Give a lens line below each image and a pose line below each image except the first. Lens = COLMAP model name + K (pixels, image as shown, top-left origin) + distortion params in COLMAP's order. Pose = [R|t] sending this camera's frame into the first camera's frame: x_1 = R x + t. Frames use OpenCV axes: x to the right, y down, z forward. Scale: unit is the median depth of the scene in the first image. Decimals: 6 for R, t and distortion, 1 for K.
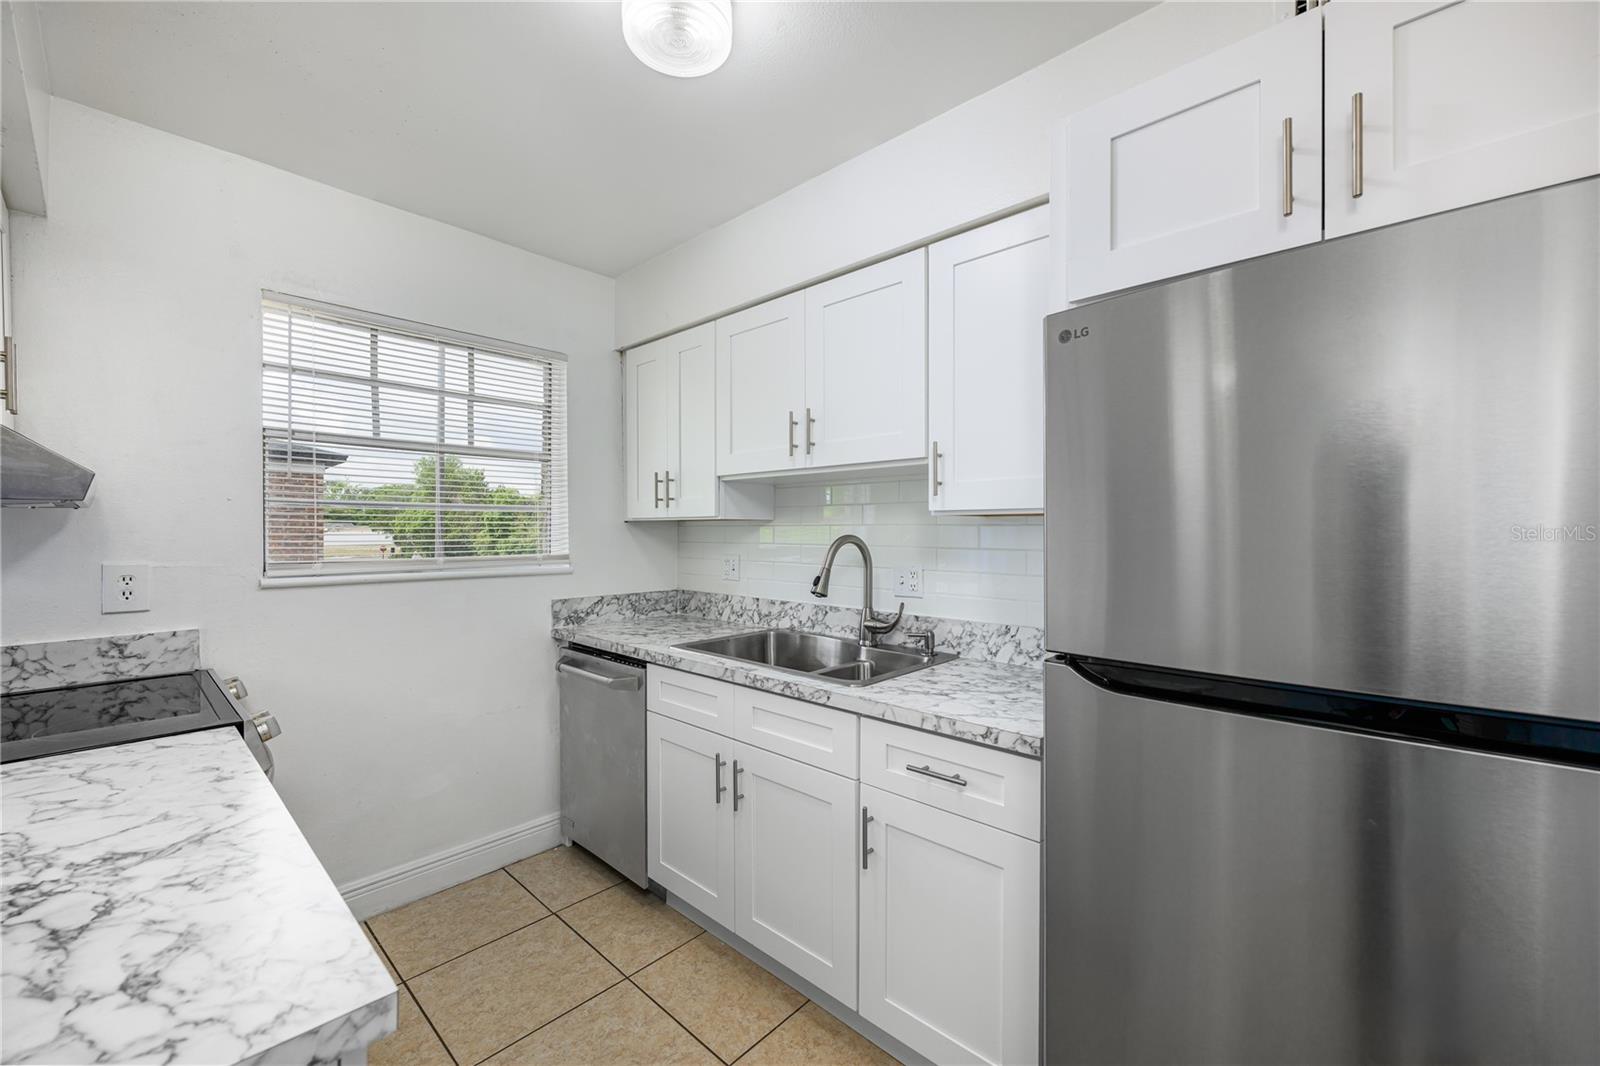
lens RADIAL K [[646.4, 0, 800.0], [0, 646.4, 533.0], [0, 0, 1]] dist [-0.000897, -0.000112]
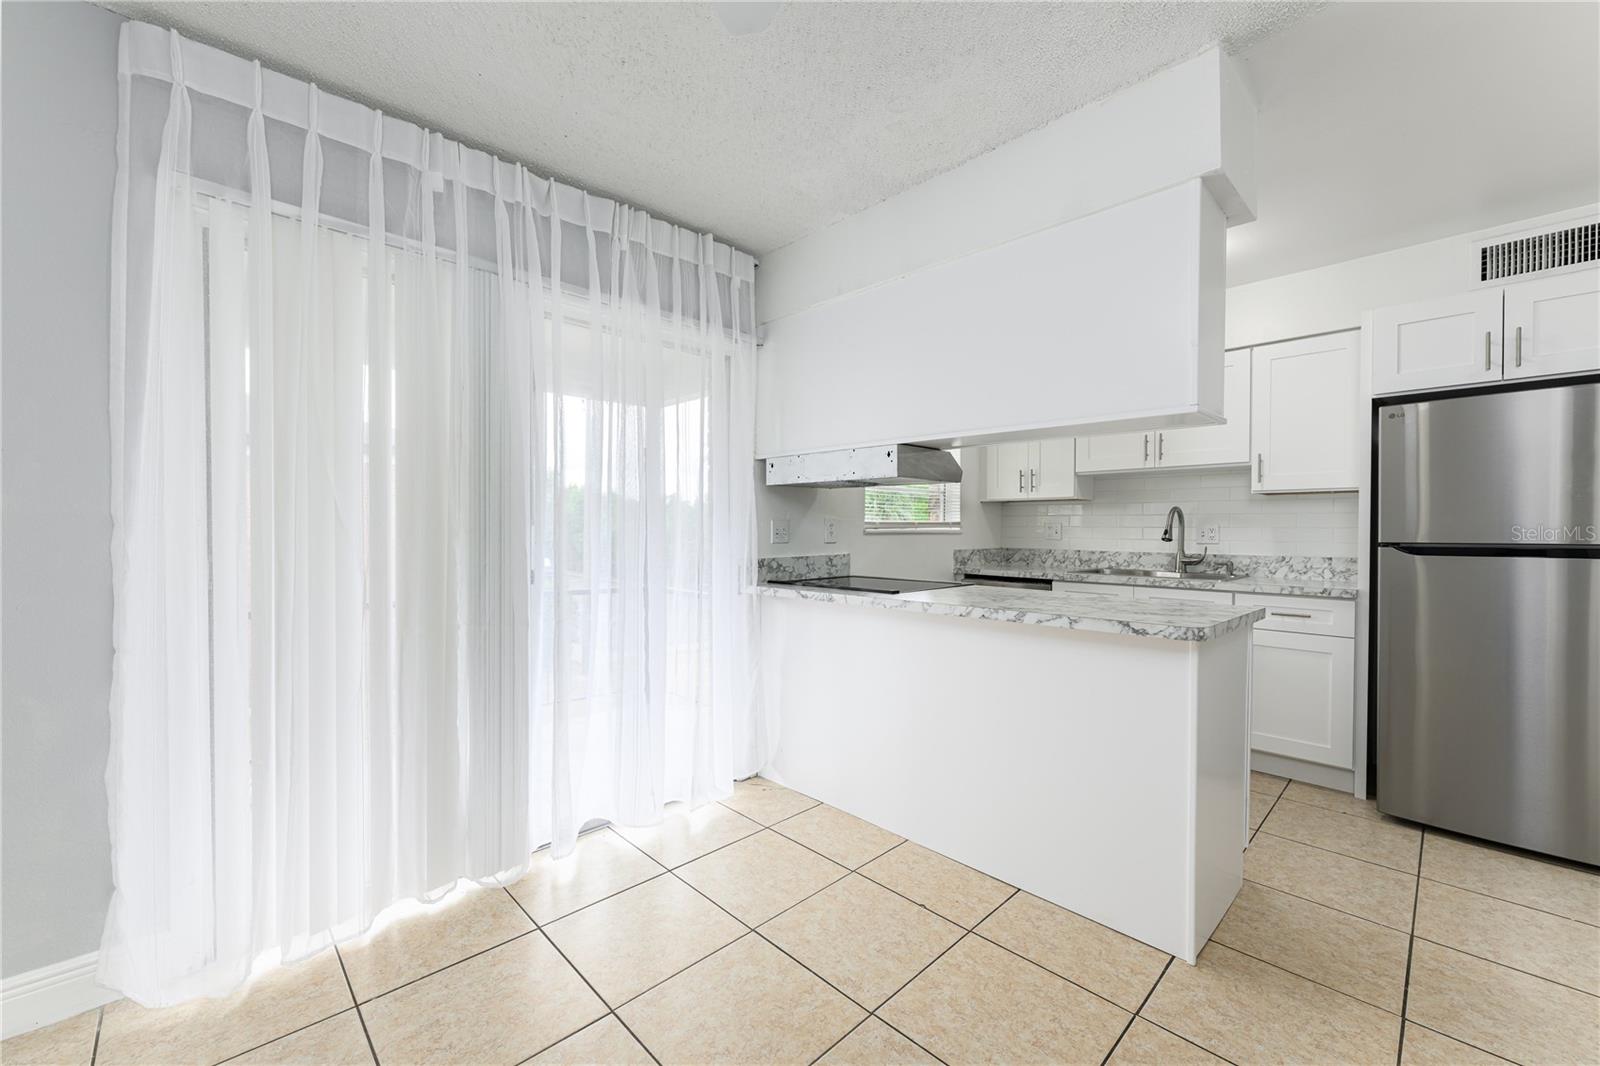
lens RADIAL K [[653.6, 0, 807.3], [0, 653.6, 534.8], [0, 0, 1]] dist [0.000619, 0.000040]
pose [[0.999018, 0.003192, -0.044180, -0.864574], [-0.002903, 0.999974, 0.006614, 0.072354], [0.044200, -0.006479, 0.999002, -0.811529]]
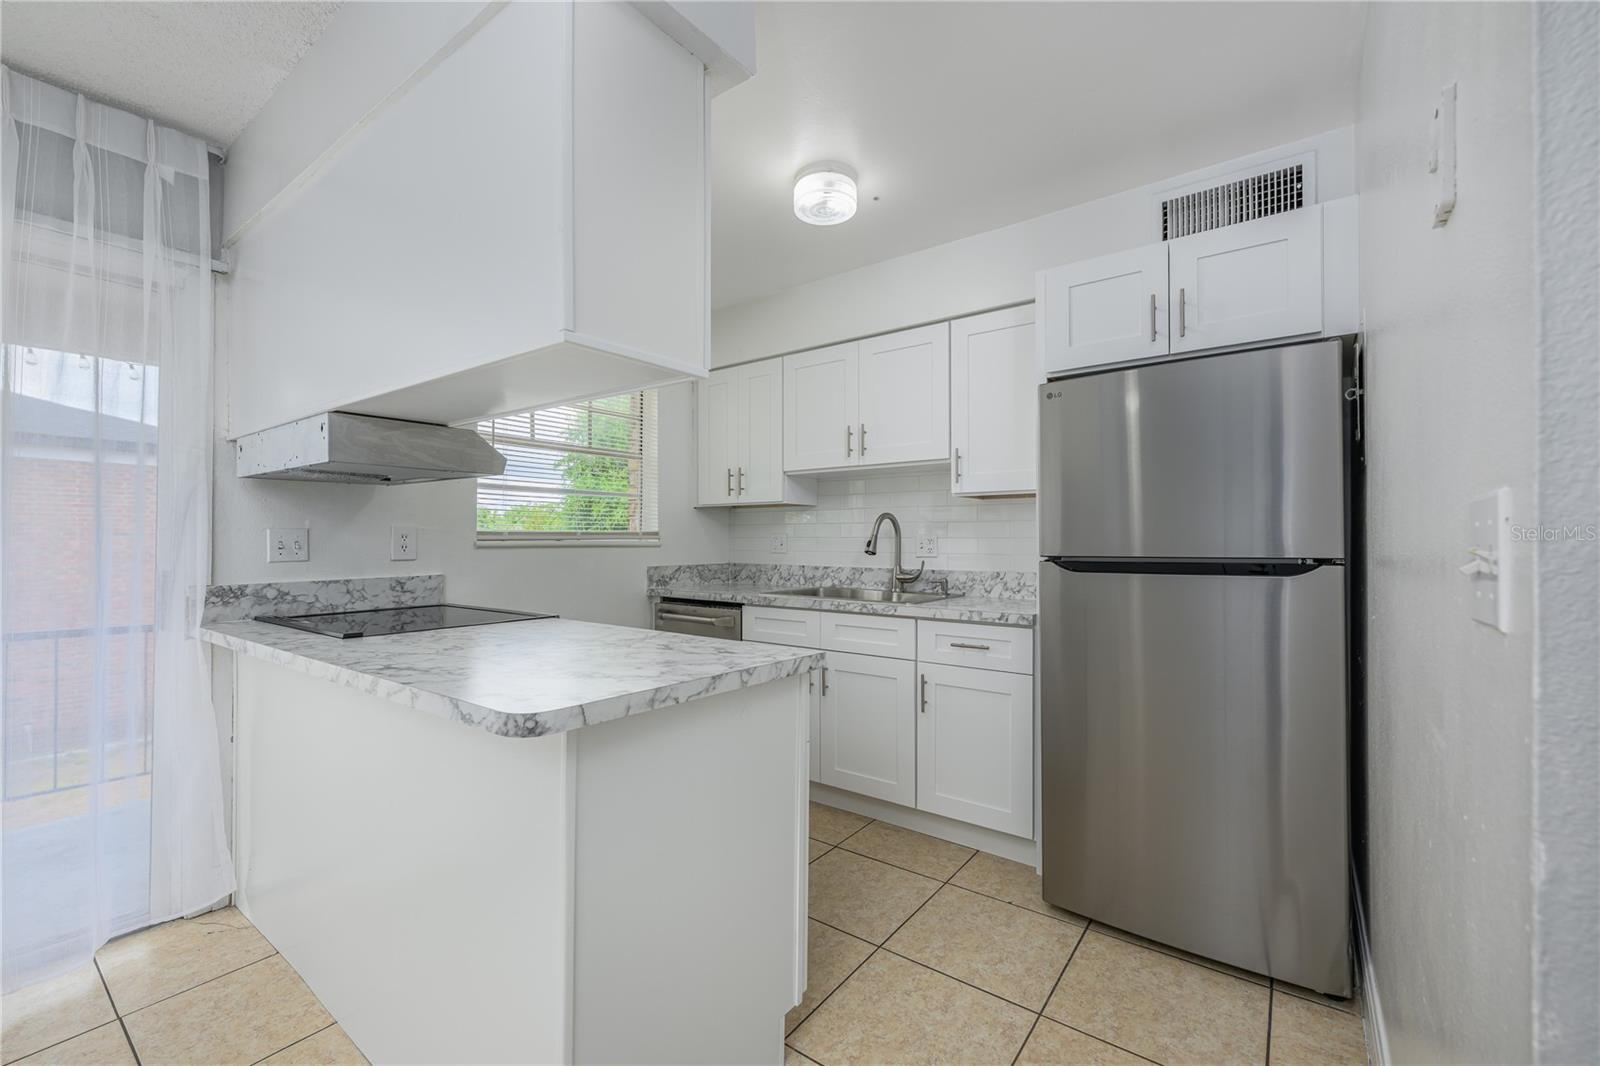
lens RADIAL K [[675.3, 0, 808.2], [0, 675.3, 532.5], [0, 0, 1]] dist [-0.002296, -0.000190]
pose [[0.993817, 0.000704, 0.111027, -0.274787], [0.000928, 0.999892, -0.014655, 0.071246], [-0.111025, 0.014668, 0.993709, -0.478720]]
